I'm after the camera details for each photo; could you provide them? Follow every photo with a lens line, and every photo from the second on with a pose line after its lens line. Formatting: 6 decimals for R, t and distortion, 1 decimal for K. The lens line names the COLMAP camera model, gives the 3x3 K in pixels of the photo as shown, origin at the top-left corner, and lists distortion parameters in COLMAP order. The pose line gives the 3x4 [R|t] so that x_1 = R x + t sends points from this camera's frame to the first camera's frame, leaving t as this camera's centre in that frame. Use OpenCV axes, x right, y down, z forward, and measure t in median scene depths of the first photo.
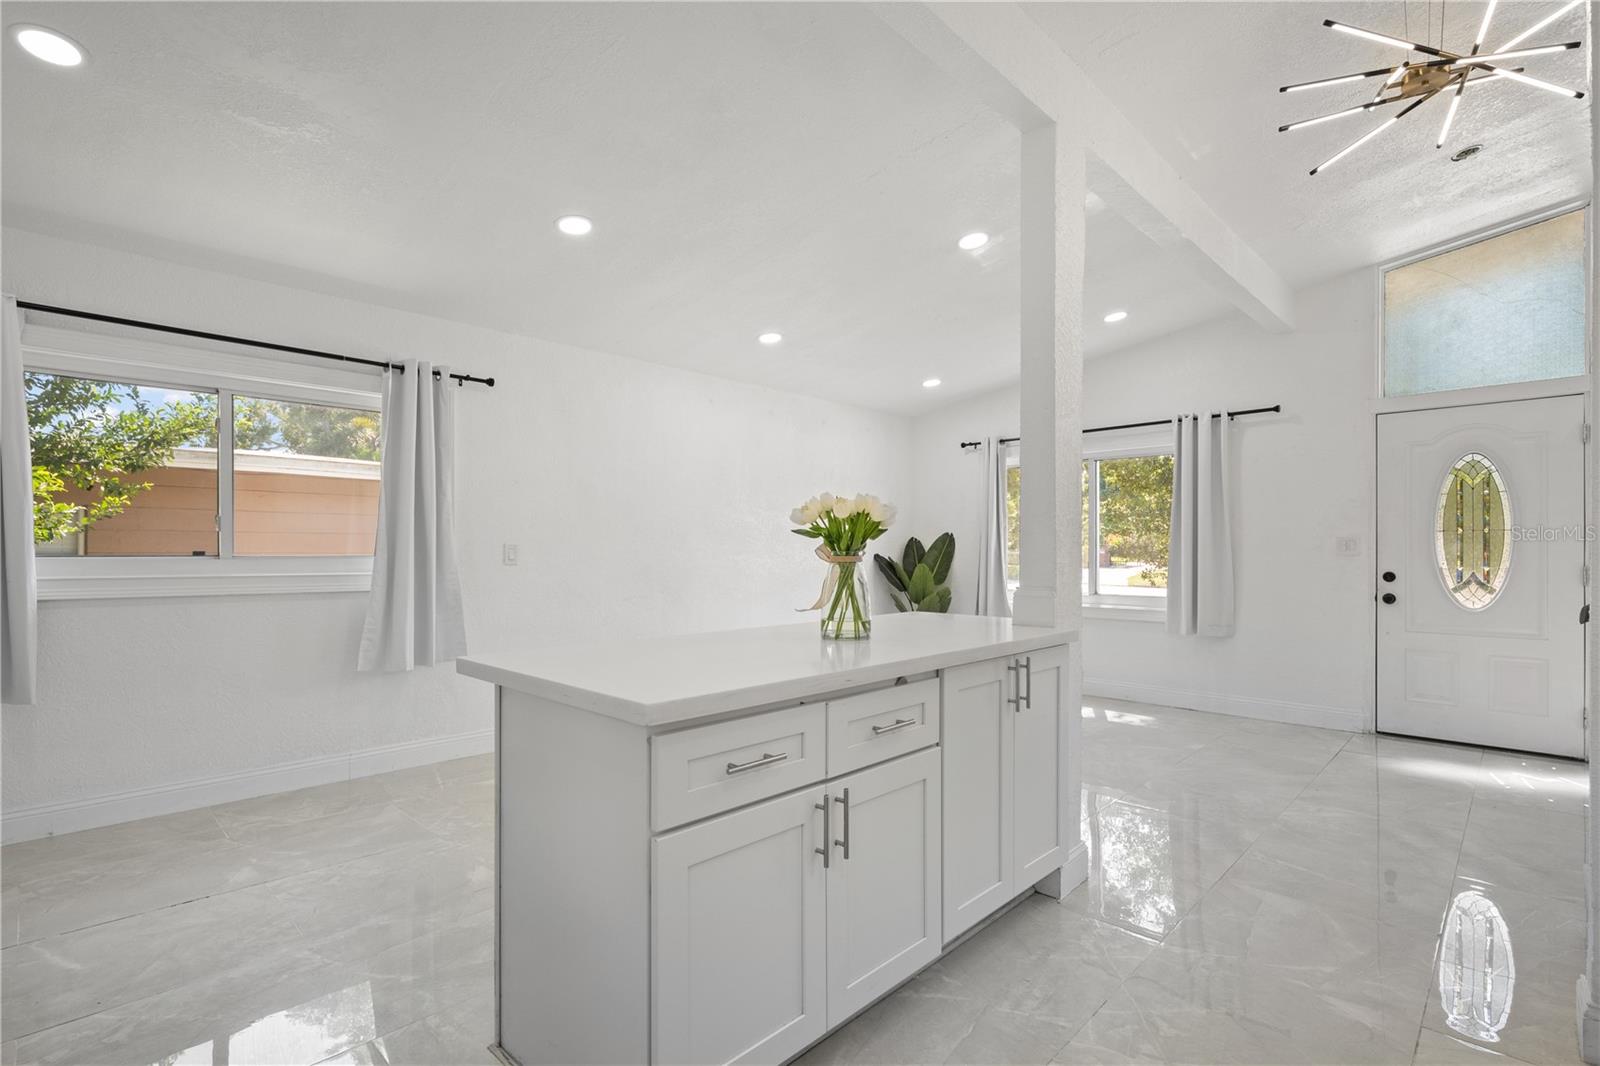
lens RADIAL K [[753.2, 0, 798.9], [0, 753.2, 547.9], [0, 0, 1]] dist [-0.001572, -0.000972]
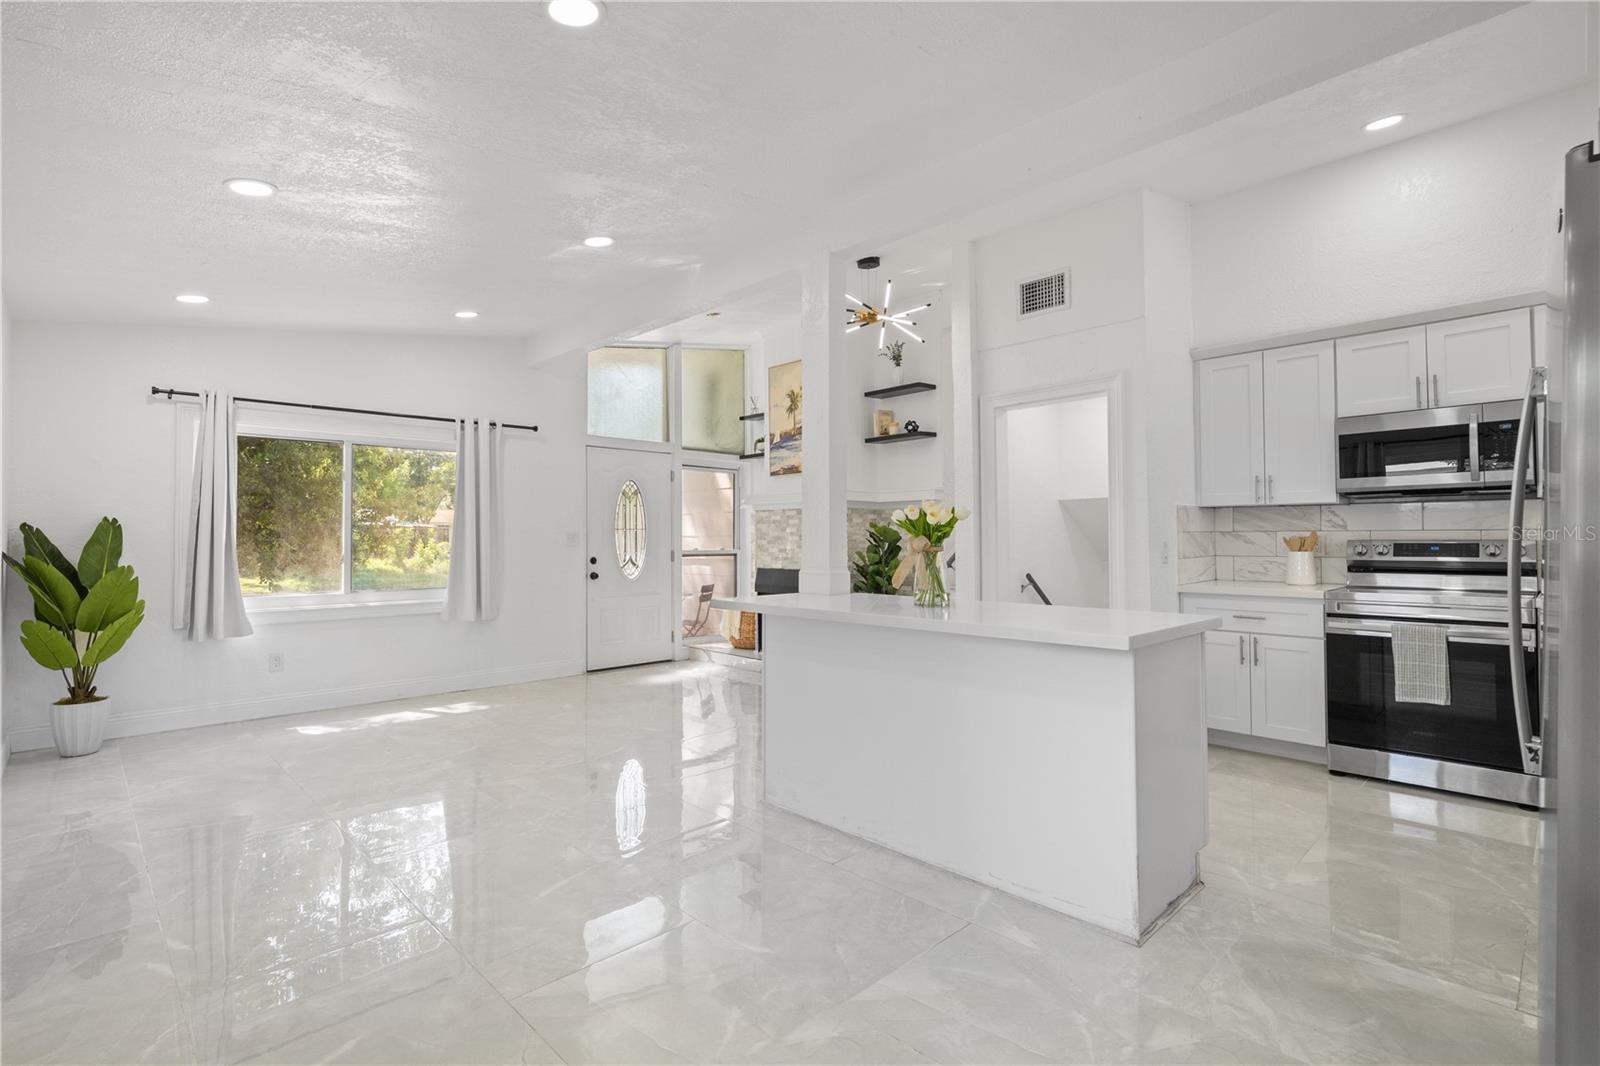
lens RADIAL K [[753.2, 0, 798.0], [0, 753.2, 527.9], [0, 0, 1]] dist [-0.001572, -0.000972]
pose [[0.026741, 0.014066, 0.999543, -0.630057], [0.000324, 0.999901, -0.014080, -0.003339], [-0.999642, 0.000700, 0.026734, 0.566904]]
